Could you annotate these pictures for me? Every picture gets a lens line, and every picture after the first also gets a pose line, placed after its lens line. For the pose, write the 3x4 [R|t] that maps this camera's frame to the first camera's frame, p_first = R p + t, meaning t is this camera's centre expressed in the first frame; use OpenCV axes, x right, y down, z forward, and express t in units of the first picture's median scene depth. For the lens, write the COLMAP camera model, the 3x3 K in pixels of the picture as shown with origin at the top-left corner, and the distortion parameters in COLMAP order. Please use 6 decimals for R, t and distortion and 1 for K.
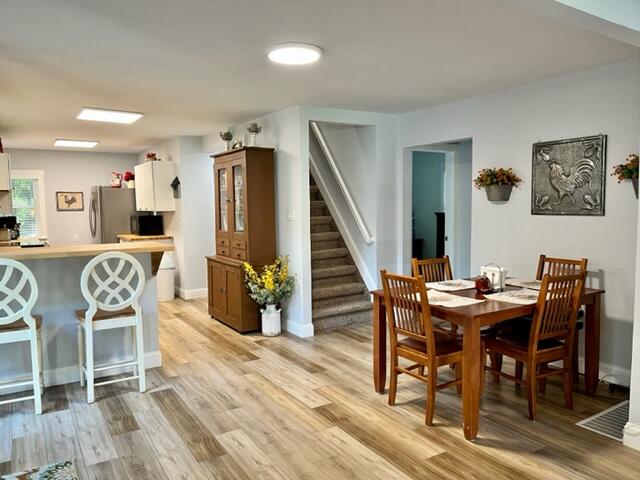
lens RADIAL K [[482.0, 0, 320.4], [0, 482.0, 243.5], [0, 0, 1]] dist [0.034566, -0.043643]
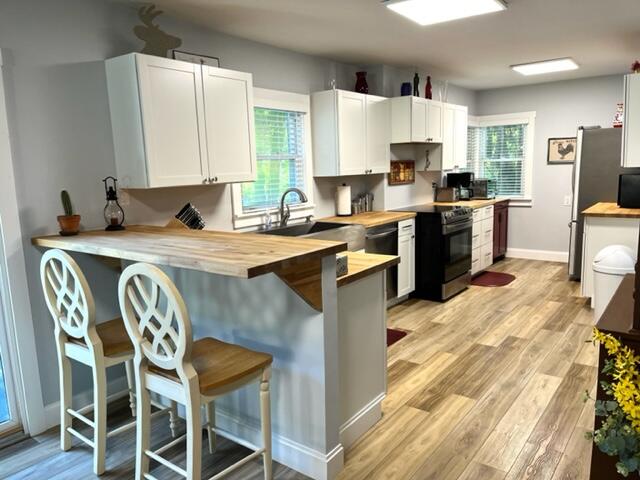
lens RADIAL K [[482.0, 0, 321.6], [0, 482.0, 240.0], [0, 0, 1]] dist [0.034566, -0.043643]
pose [[0.359966, 0.143339, -0.921888, 0.082995], [-0.048951, 0.989668, 0.134764, -0.058239], [0.931680, -0.003383, 0.363263, 0.668212]]
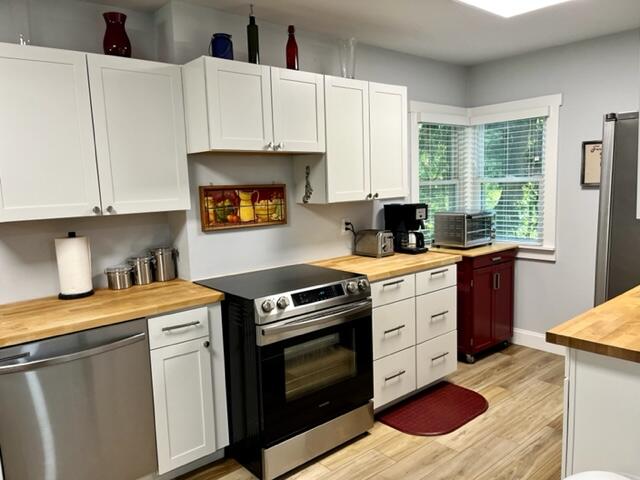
lens RADIAL K [[482.0, 0, 319.5], [0, 482.0, 240.7], [0, 0, 1]] dist [0.034566, -0.043643]
pose [[0.150905, 0.131062, -0.979822, -0.268516], [-0.052006, 0.990852, 0.124528, -0.106486], [0.987179, 0.032165, 0.156341, 1.208385]]
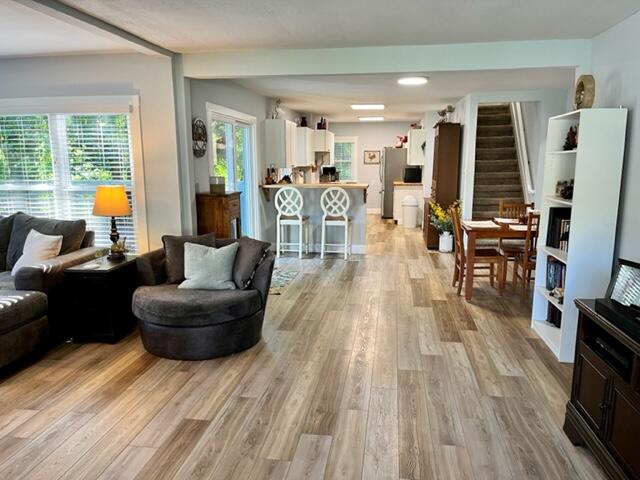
lens RADIAL K [[482.0, 0, 315.7], [0, 482.0, 240.3], [0, 0, 1]] dist [0.034566, -0.043643]
pose [[0.756634, 0.121465, -0.642458, 0.550290], [-0.062067, 0.991499, 0.114358, 0.008821], [0.650886, -0.046652, 0.757740, -0.383763]]
